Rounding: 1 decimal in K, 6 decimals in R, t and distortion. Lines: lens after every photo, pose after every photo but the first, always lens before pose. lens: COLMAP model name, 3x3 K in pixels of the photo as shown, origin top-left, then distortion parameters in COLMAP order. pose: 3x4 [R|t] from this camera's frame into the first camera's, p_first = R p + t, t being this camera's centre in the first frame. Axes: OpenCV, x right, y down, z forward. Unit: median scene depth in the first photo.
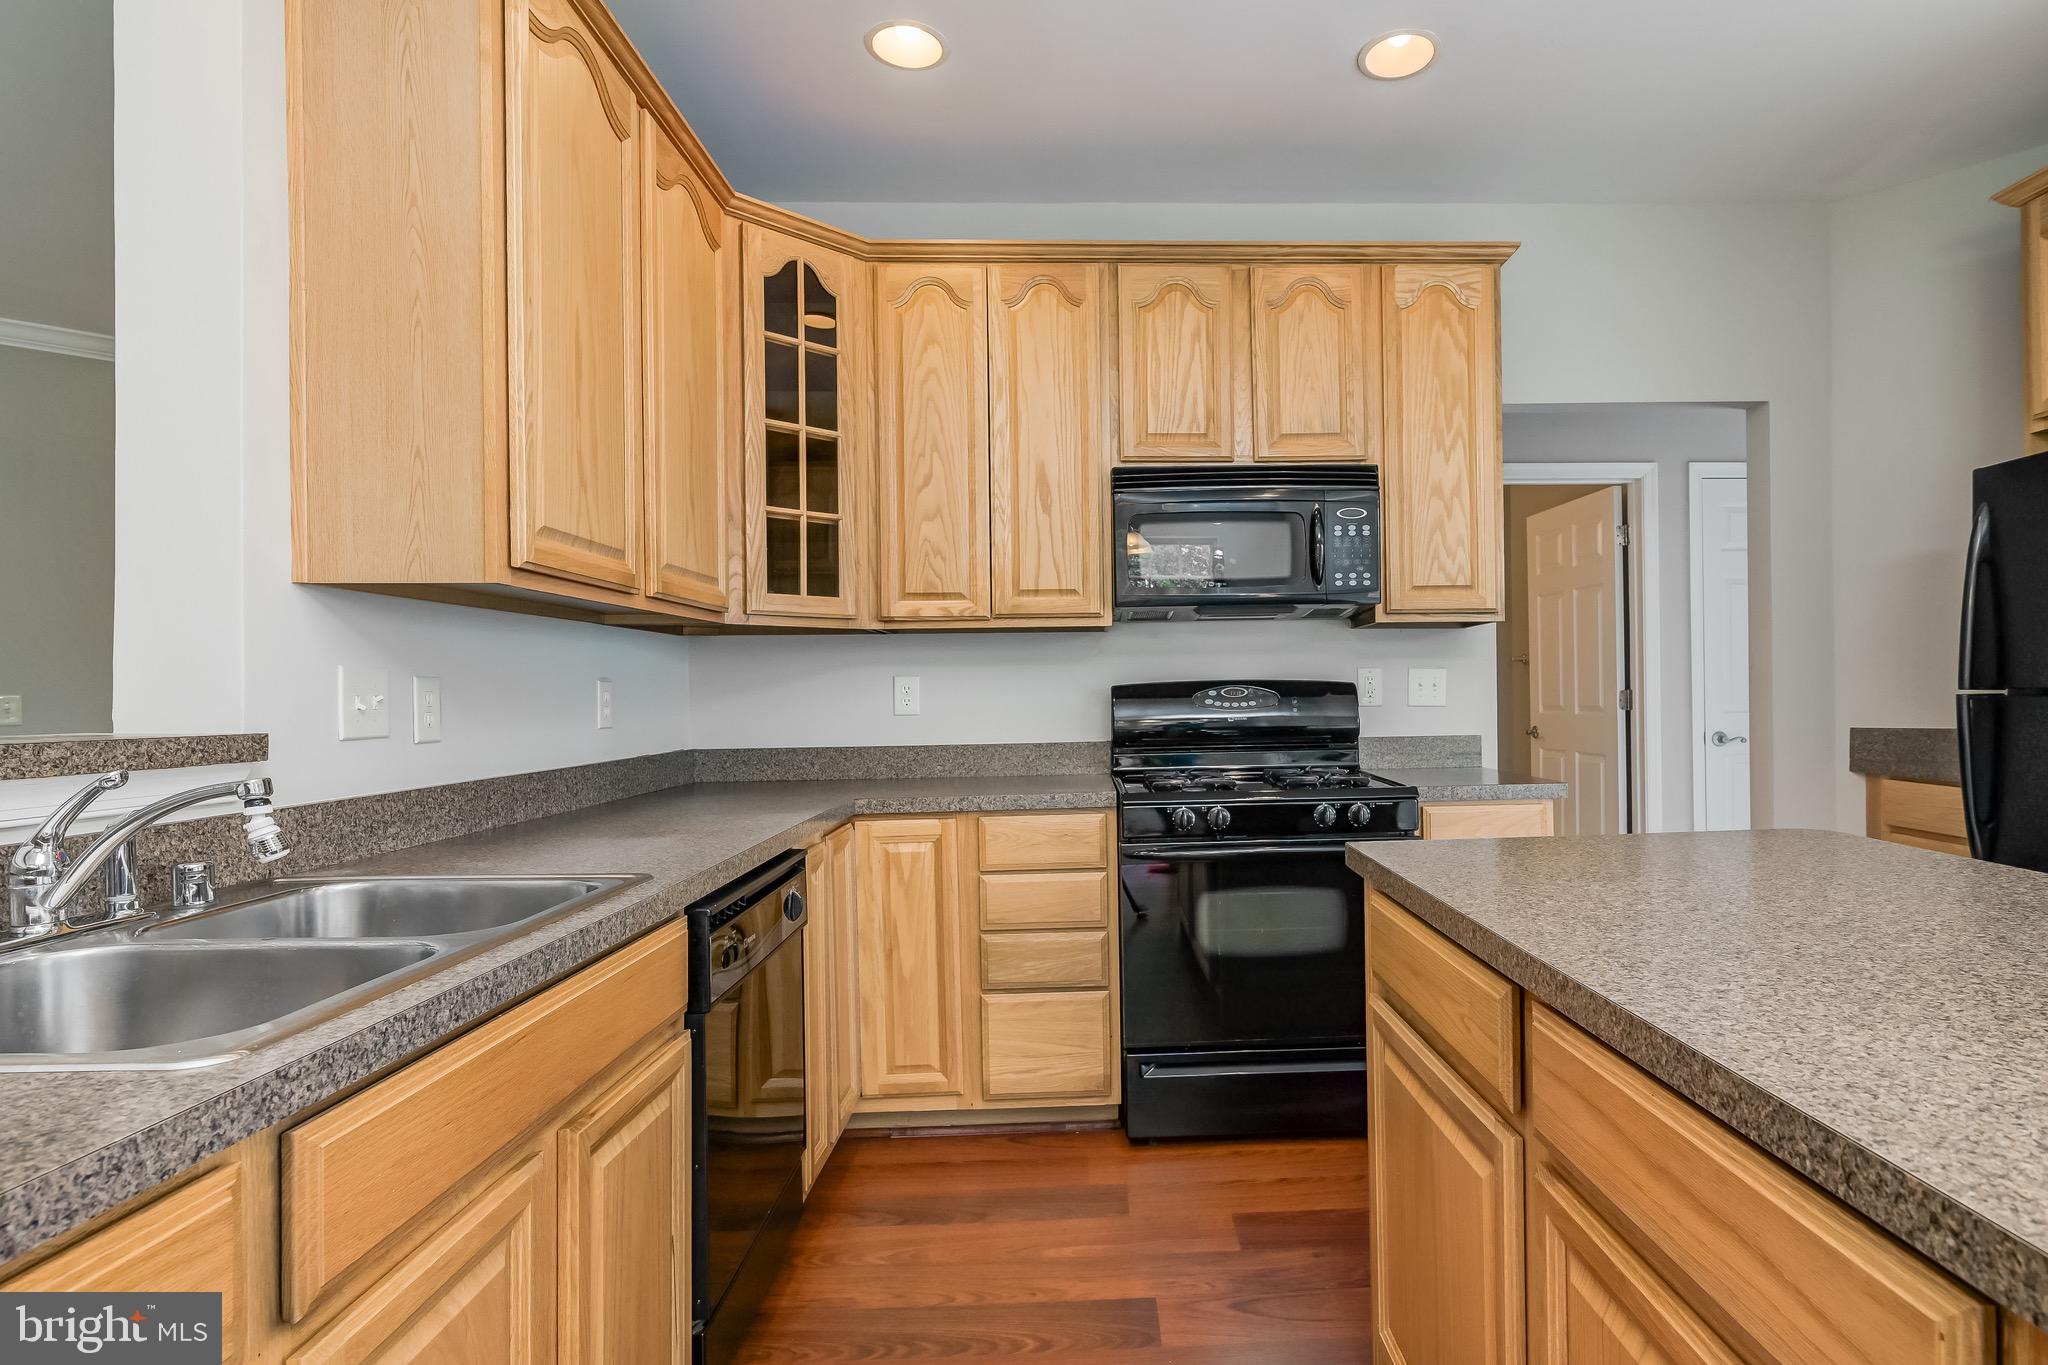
lens RADIAL K [[1058.4, 0, 1125.5], [0, 1058.4, 695.9], [0, 0, 1]] dist [-0.002175, 0.000565]
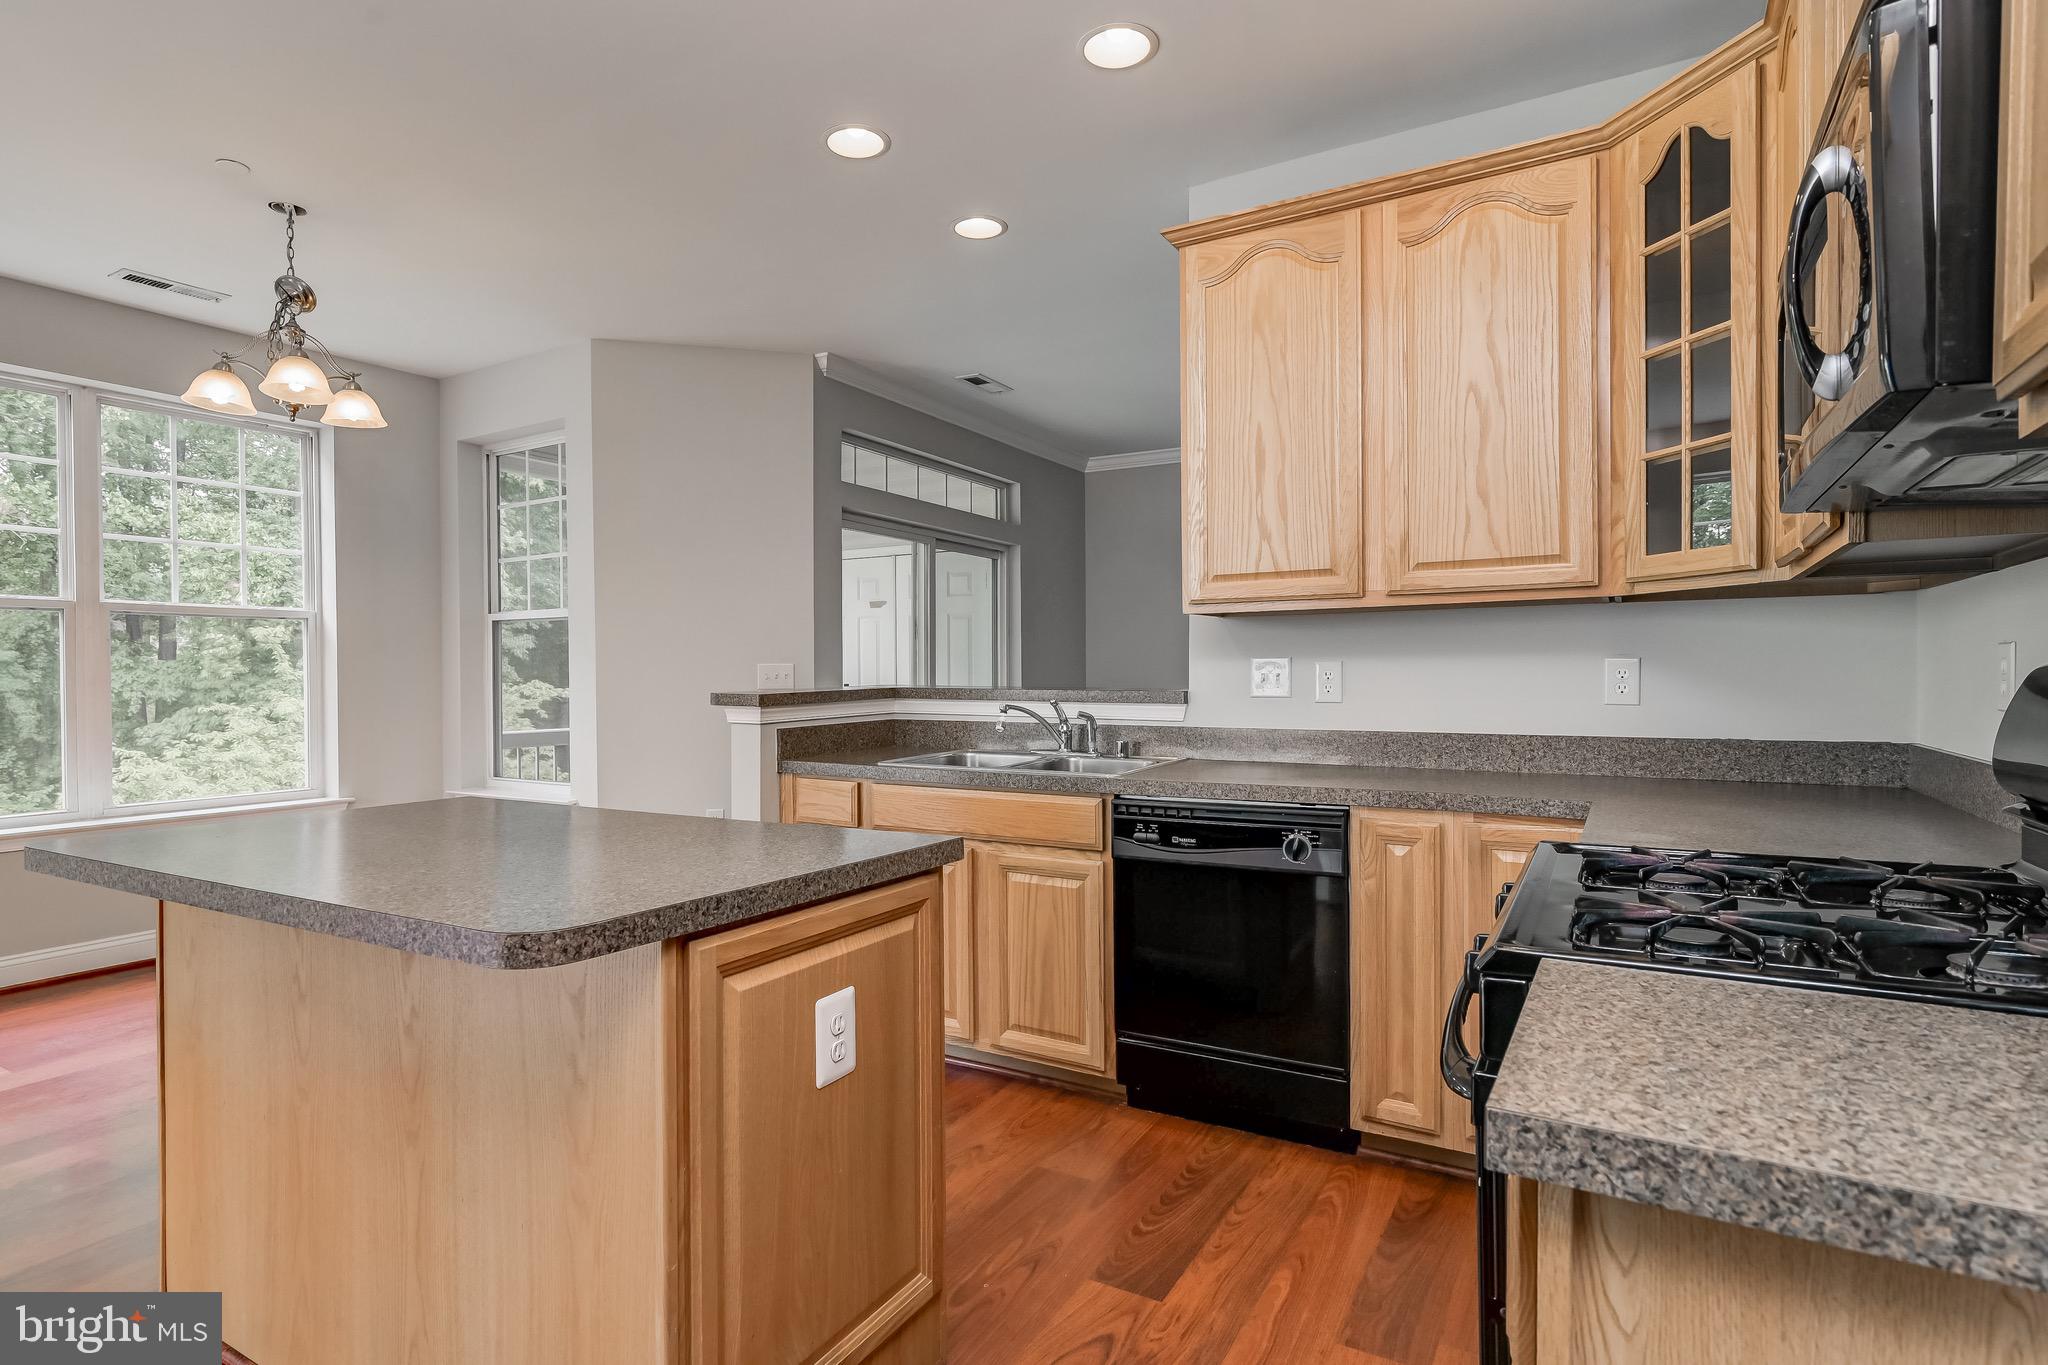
lens RADIAL K [[1051.6, 0, 1002.4], [0, 1051.6, 681.4], [0, 0, 1]] dist [-0.000130, 0.000567]
pose [[-0.544966, 0.022412, -0.838158, 0.617572], [0.010379, 0.999746, 0.019984, -0.016418], [0.838394, 0.002191, -0.545061, 0.956702]]
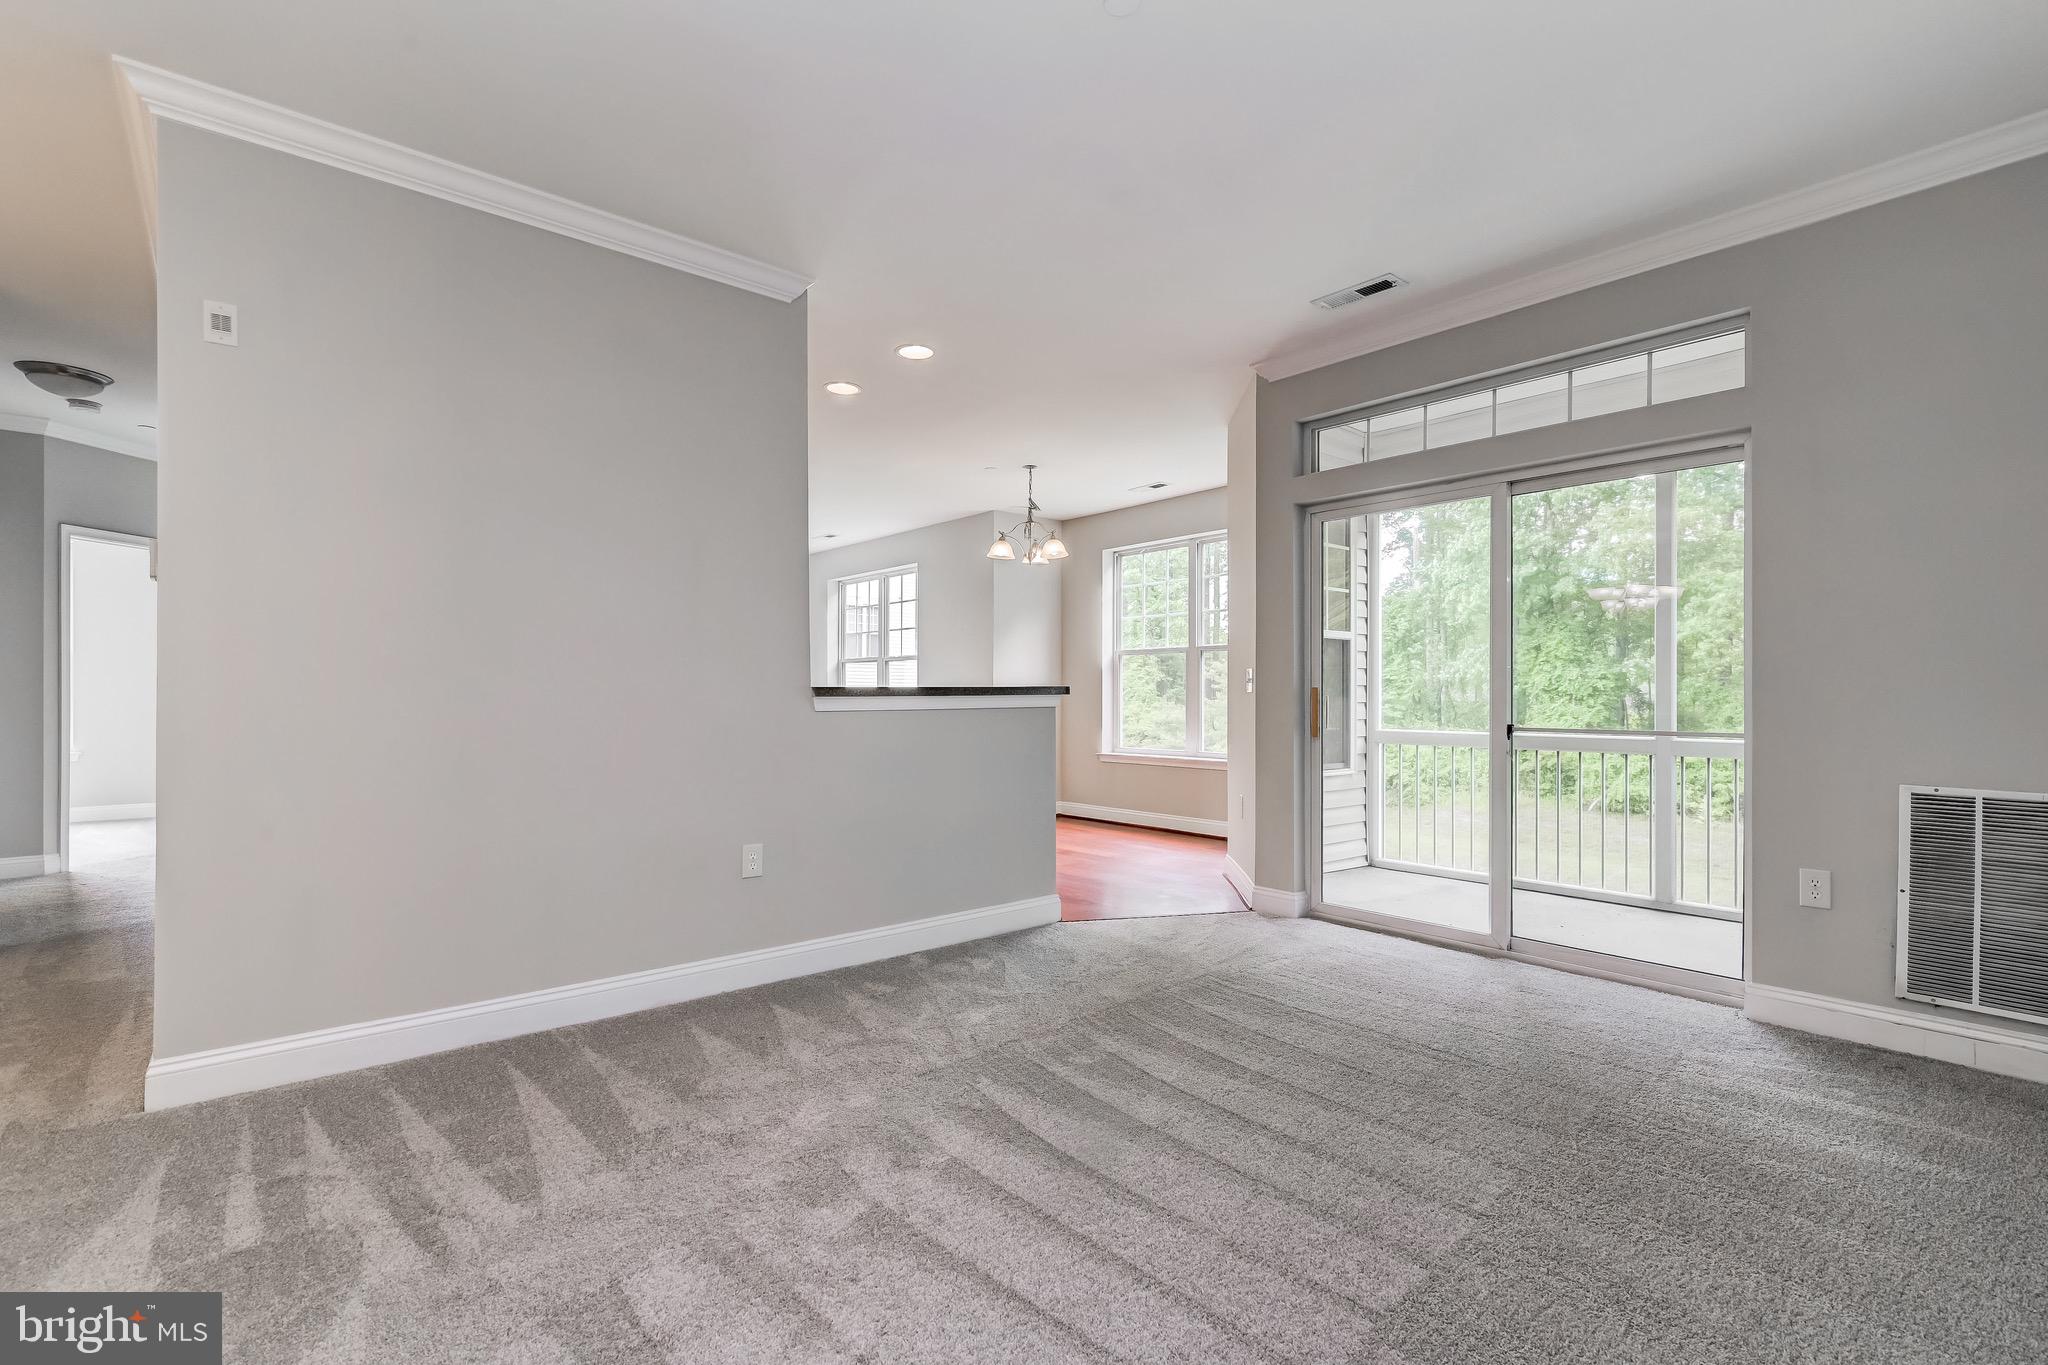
lens RADIAL K [[937.0, 0, 1012.7], [0, 937.0, 695.9], [0, 0, 1]] dist [-0.004708, 0.000149]
pose [[-0.607978, 0.002670, 0.793950, -1.604060], [0.006035, 0.999981, 0.001258, 0.029927], [-0.793931, 0.005556, -0.607982, 1.037098]]
